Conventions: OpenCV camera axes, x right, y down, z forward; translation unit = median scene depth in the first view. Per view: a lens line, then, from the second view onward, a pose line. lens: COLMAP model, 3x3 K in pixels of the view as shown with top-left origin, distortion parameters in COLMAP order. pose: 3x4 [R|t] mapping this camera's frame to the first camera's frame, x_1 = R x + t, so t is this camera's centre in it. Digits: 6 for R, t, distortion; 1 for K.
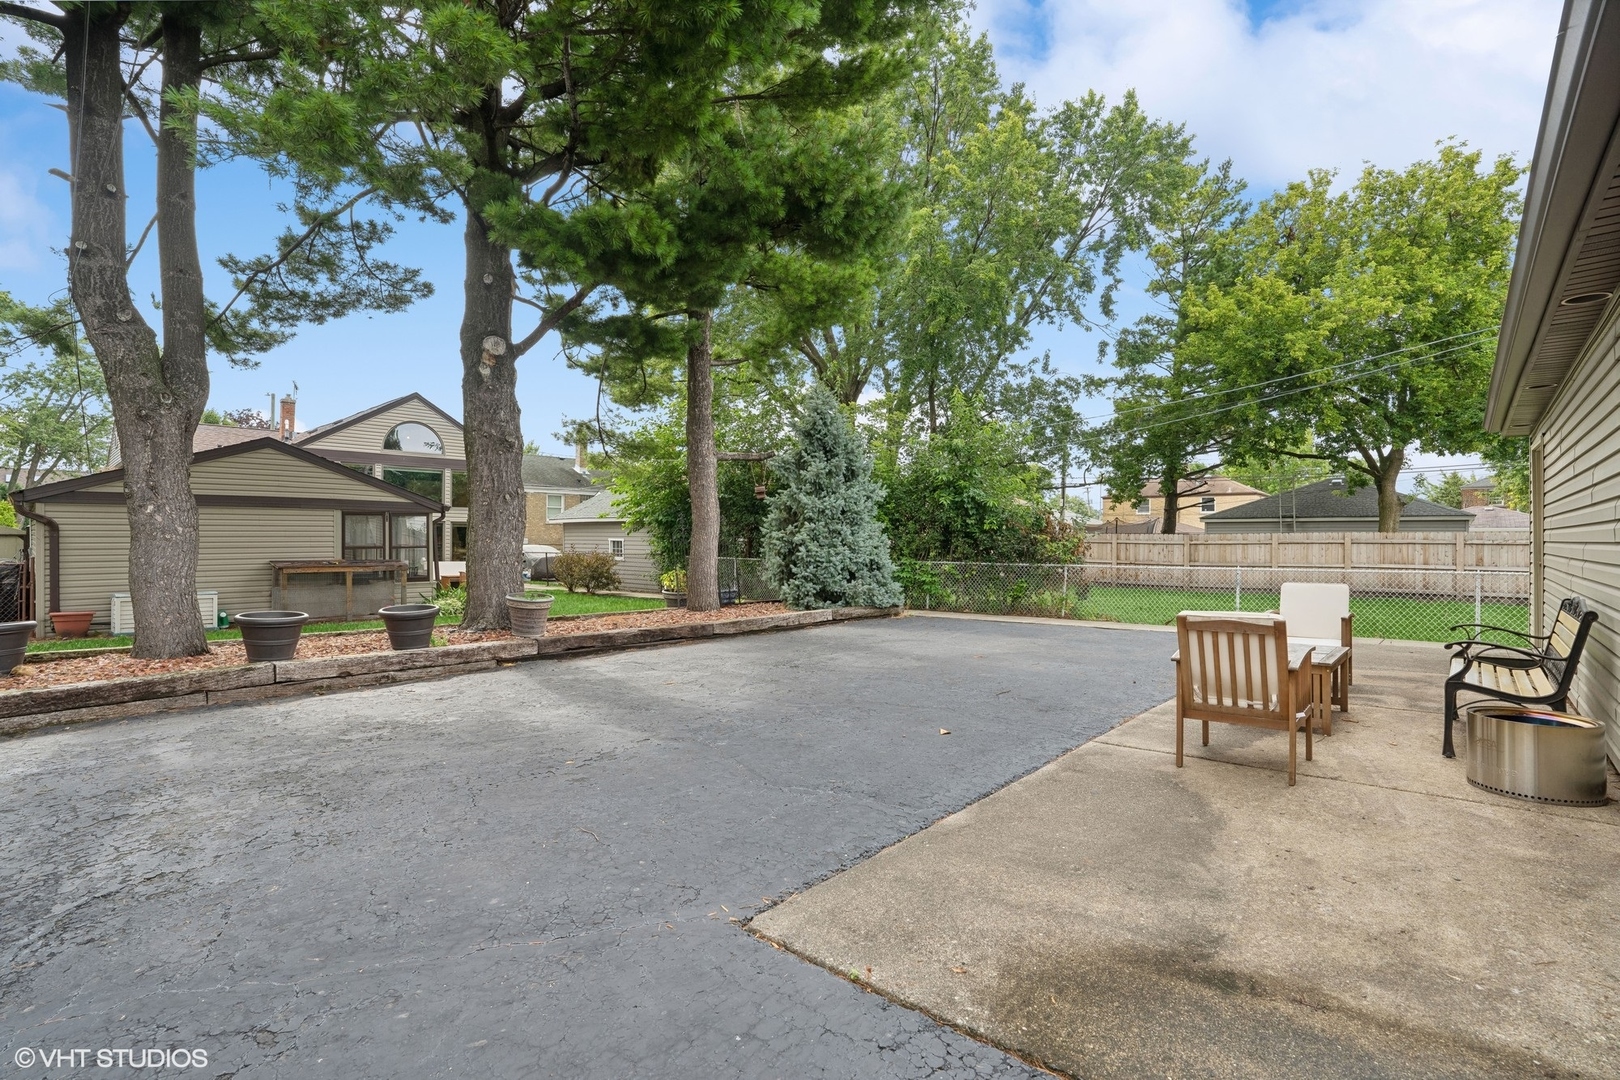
lens RADIAL K [[774.5, 0, 810.0], [0, 774.5, 540.0], [0, 0, 1]] dist [-0.000672, -0.000064]
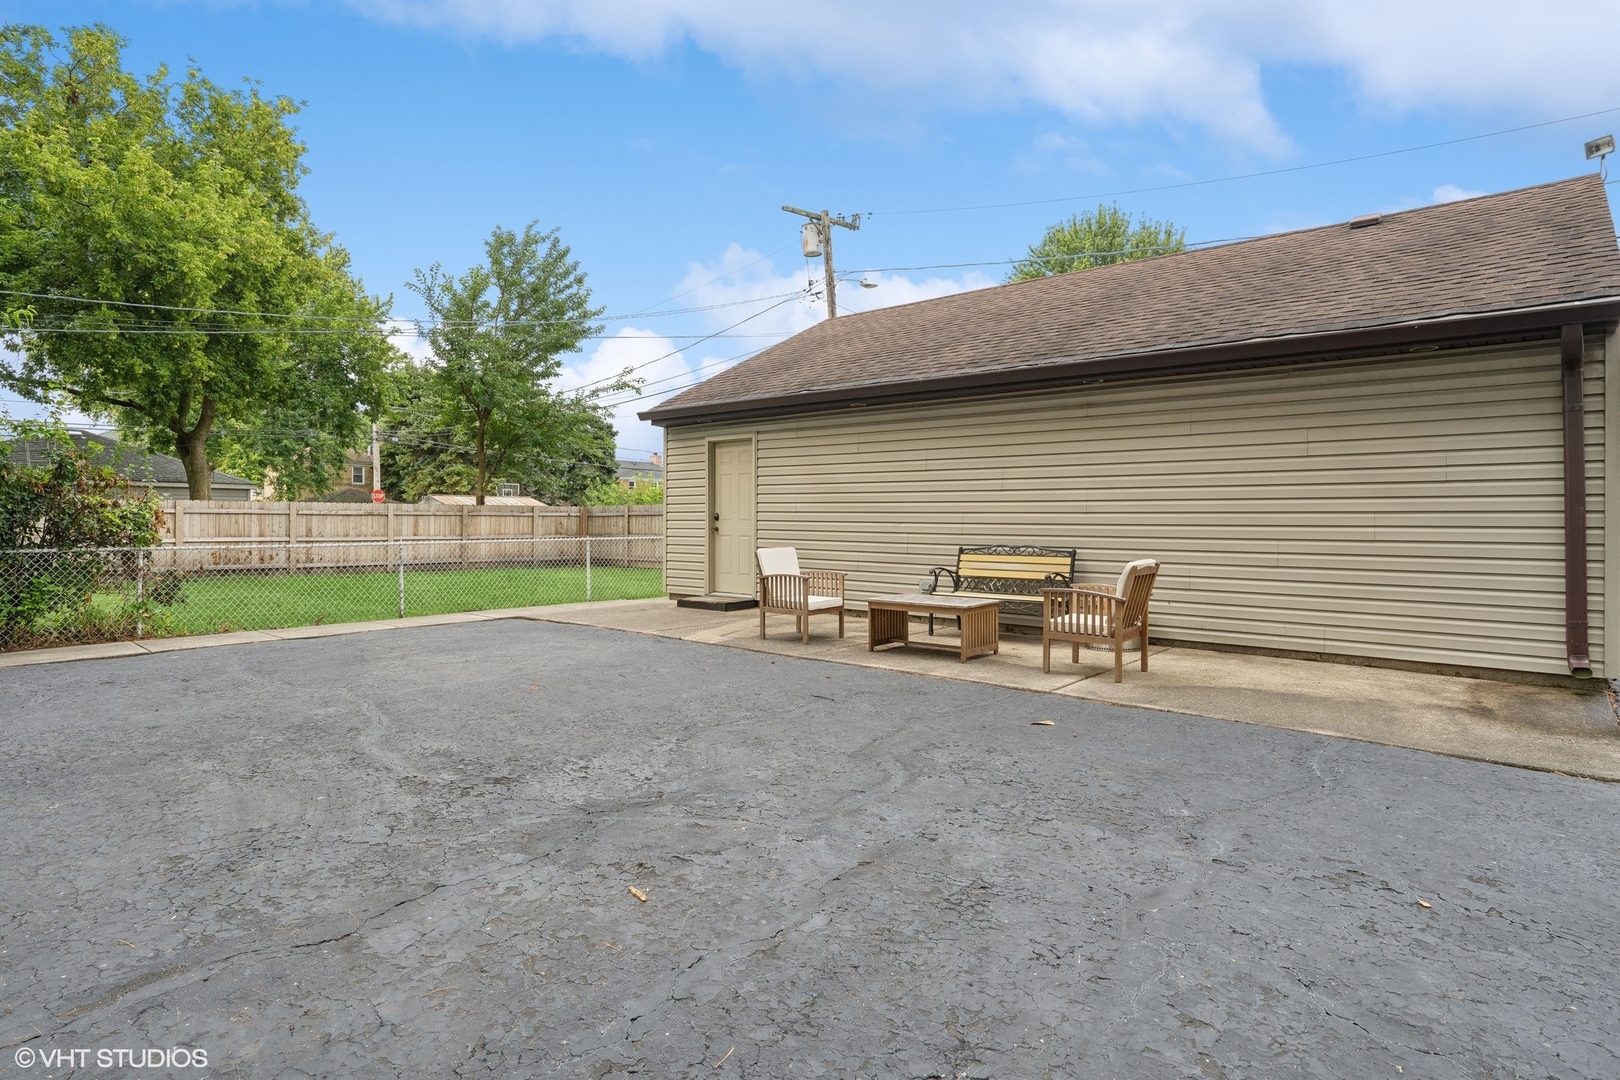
lens RADIAL K [[820.8, 0, 810.0], [0, 820.8, 540.0], [0, 0, 1]] dist [0.002093, 0.000639]
pose [[-0.029213, -0.026485, 0.999222, -0.310820], [-0.012076, 0.999585, 0.026141, 0.002829], [-0.999500, -0.011303, -0.029521, 0.511490]]
